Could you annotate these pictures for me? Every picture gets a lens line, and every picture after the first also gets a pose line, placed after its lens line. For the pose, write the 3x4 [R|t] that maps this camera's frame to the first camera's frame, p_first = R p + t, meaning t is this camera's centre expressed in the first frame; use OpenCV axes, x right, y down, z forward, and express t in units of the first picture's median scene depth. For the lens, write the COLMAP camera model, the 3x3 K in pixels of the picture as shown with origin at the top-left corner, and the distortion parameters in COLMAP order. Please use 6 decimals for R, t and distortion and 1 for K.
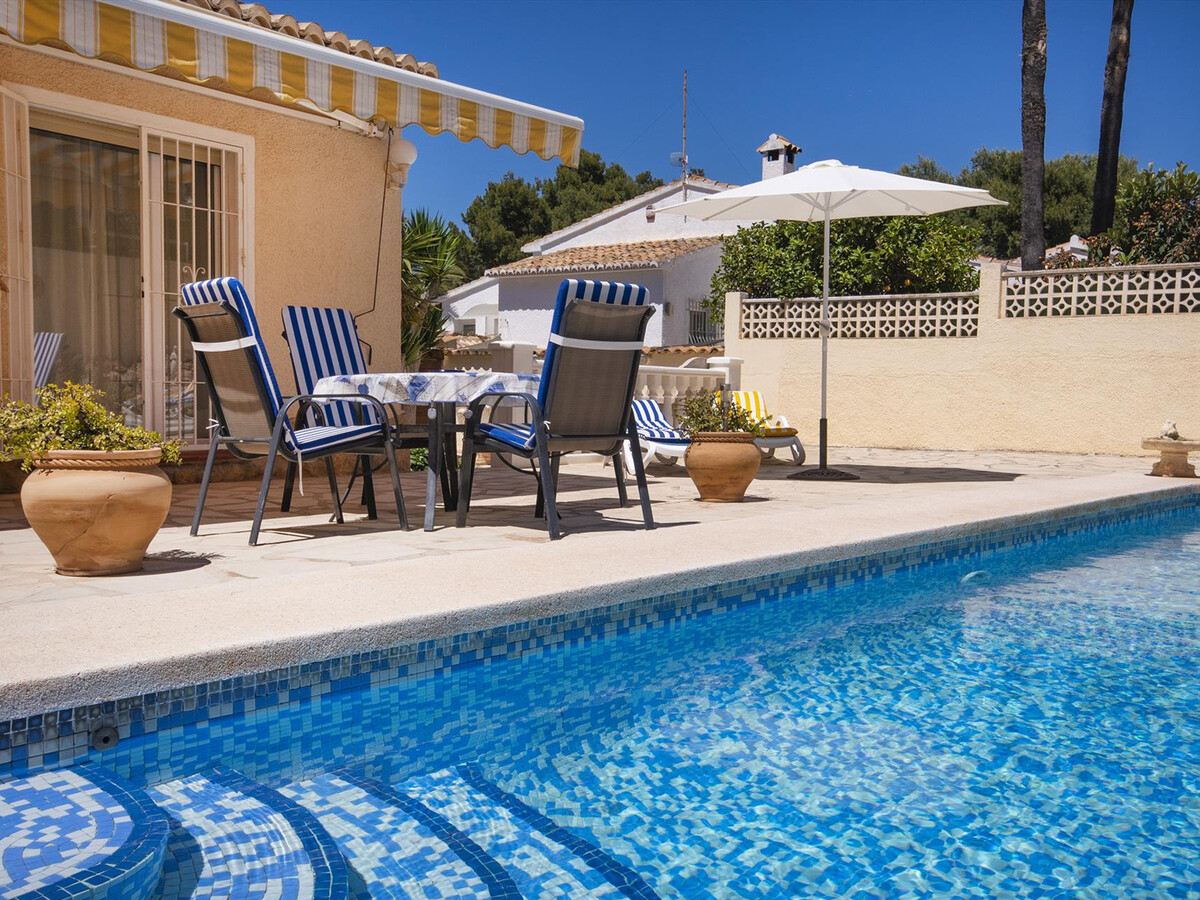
lens RADIAL K [[1089.9, 0, 615.2], [0, 1089.9, 470.4], [0, 0, 1]] dist [0.005187, 0.029353]
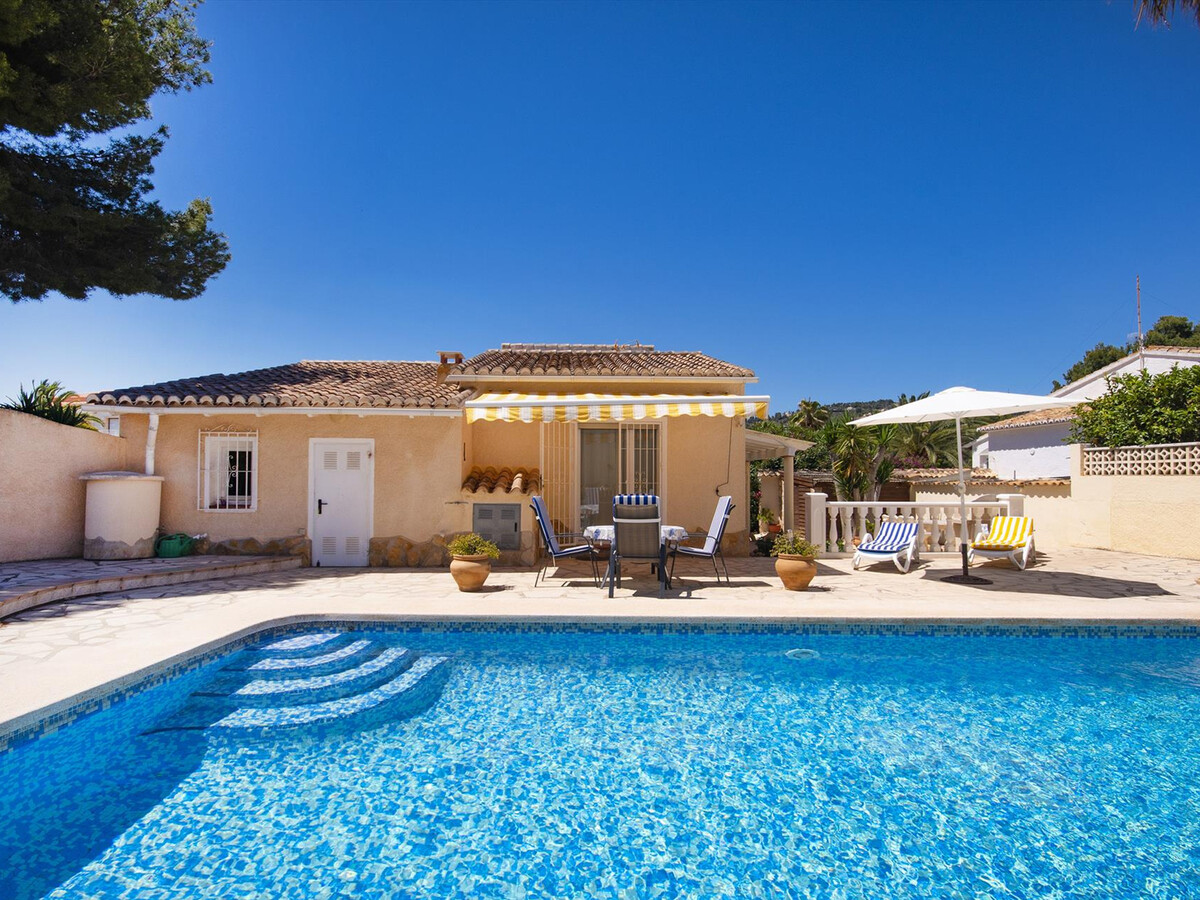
lens RADIAL K [[576.7, 0, 600.0], [0, 576.7, 450.0], [0, 0, 1]] dist [-0.000872, -0.000390]
pose [[0.673905, -0.061206, -0.736278, 0.298313], [-0.045959, 0.991160, -0.124459, -0.035155], [0.737387, 0.117712, 0.665135, 0.014016]]
